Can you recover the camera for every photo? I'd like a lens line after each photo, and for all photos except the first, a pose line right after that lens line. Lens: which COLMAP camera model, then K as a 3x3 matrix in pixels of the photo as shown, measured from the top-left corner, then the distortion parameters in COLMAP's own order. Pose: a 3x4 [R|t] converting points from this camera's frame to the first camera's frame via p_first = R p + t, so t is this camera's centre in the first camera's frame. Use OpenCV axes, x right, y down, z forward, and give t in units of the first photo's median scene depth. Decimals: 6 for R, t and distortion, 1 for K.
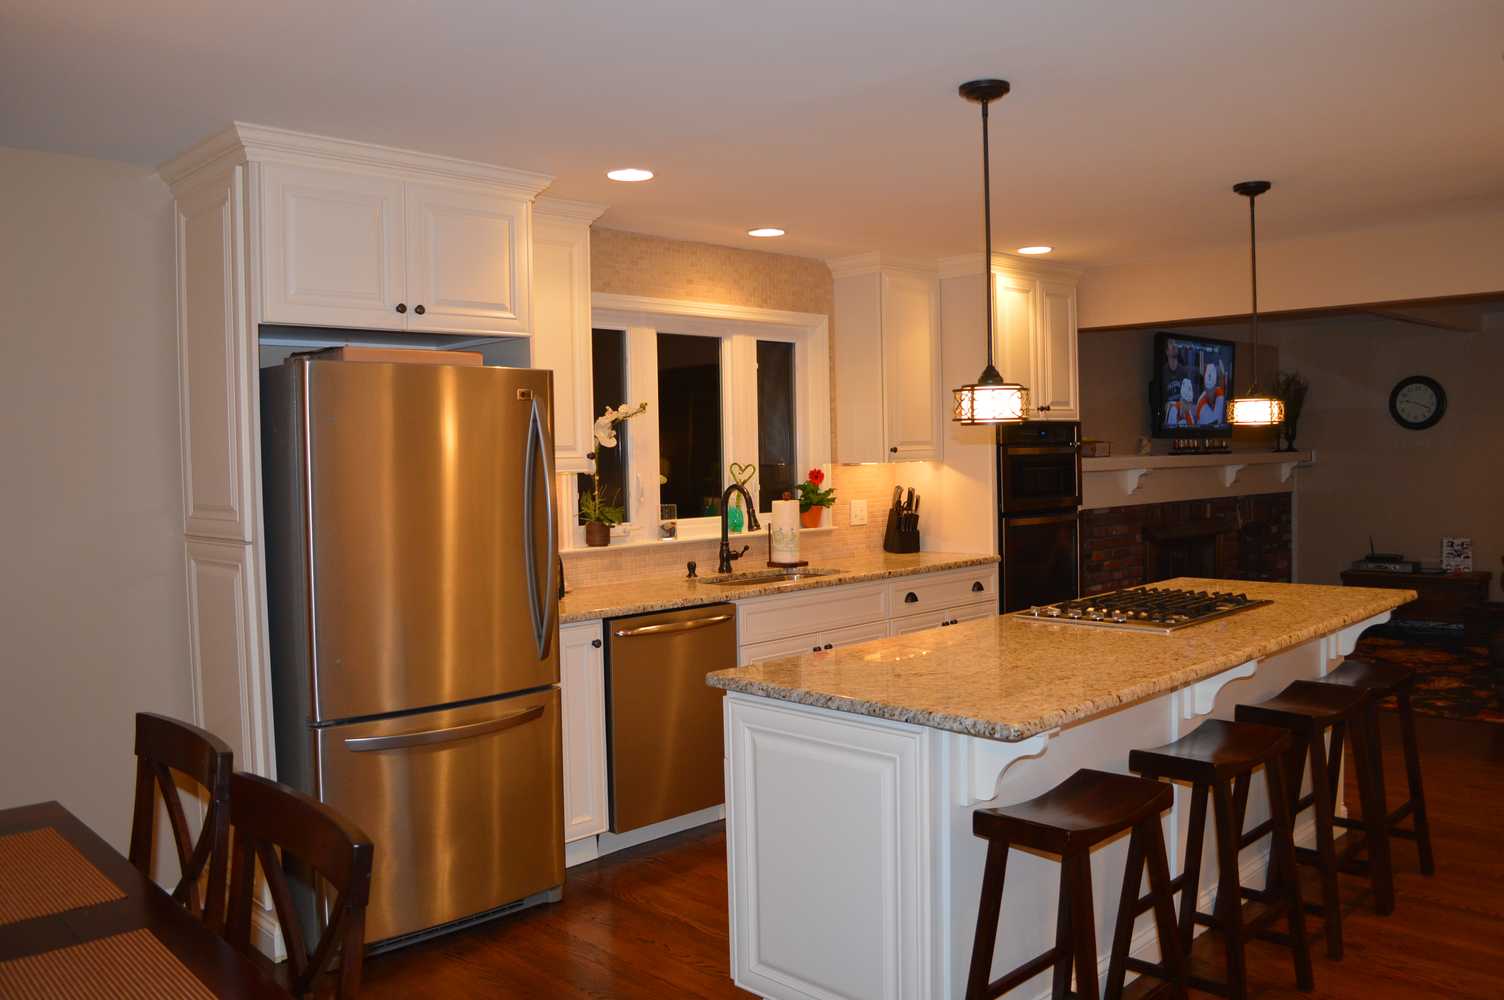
lens RADIAL K [[1211.1, 0, 754.5], [0, 1211.1, 502.4], [0, 0, 1]] dist [-0.075258, 0.003933]
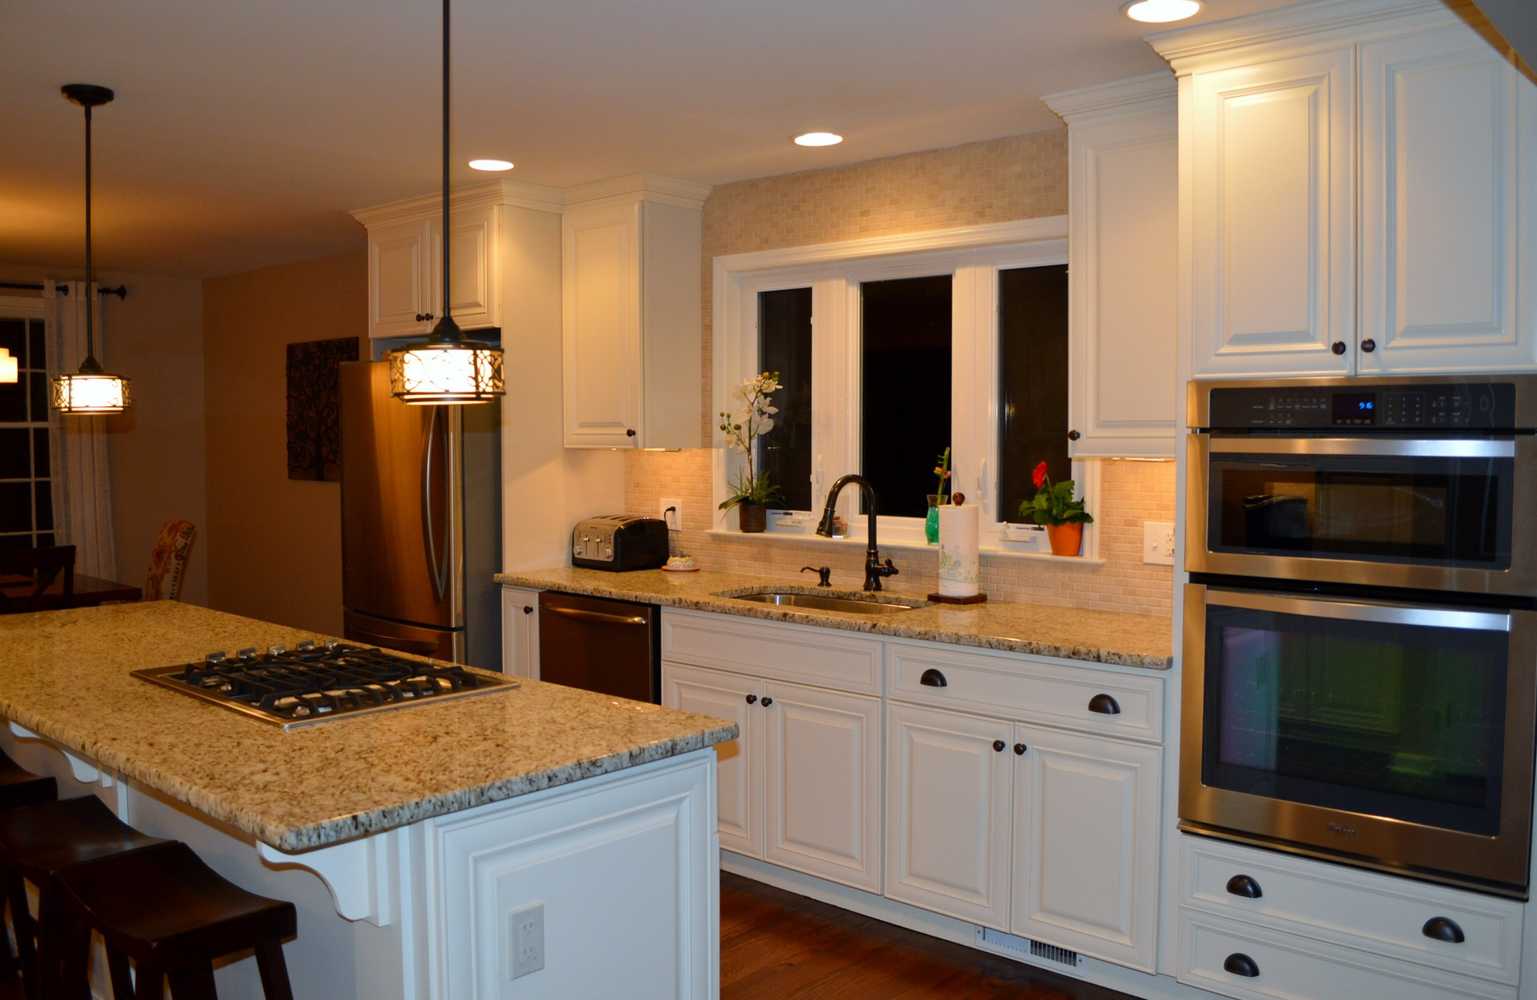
lens RADIAL K [[1271.3, 0, 777.3], [0, 1271.3, 502.3], [0, 0, 1]] dist [-0.075645, 0.008511]
pose [[0.060376, 0.075267, -0.995334, 0.764396], [-0.045451, 0.996326, 0.072585, -0.052751], [0.997140, 0.040856, 0.063576, 0.889948]]
